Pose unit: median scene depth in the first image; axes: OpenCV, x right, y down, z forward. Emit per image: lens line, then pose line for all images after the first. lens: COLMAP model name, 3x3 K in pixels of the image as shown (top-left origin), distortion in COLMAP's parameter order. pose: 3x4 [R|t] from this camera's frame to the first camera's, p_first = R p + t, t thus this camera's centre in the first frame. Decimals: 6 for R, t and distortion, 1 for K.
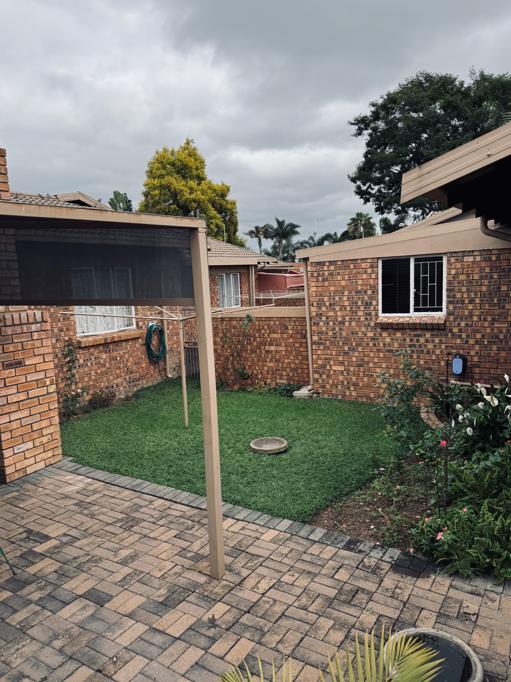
lens RADIAL K [[512.6, 0, 255.4], [0, 512.6, 342.4], [0, 0, 1]] dist [0.057491, -0.041170]
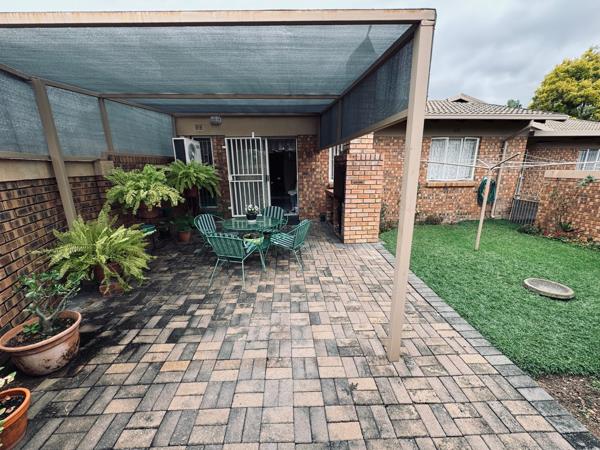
lens RADIAL K [[240.2, 0, 300.1], [0, 240.2, 223.4], [0, 0, 1]] dist [-0.000471, -0.000275]
pose [[0.570988, 0.230499, -0.787936, 0.113844], [-0.126952, 0.973021, 0.192646, 0.045052], [0.811083, -0.009969, 0.584846, 0.338171]]
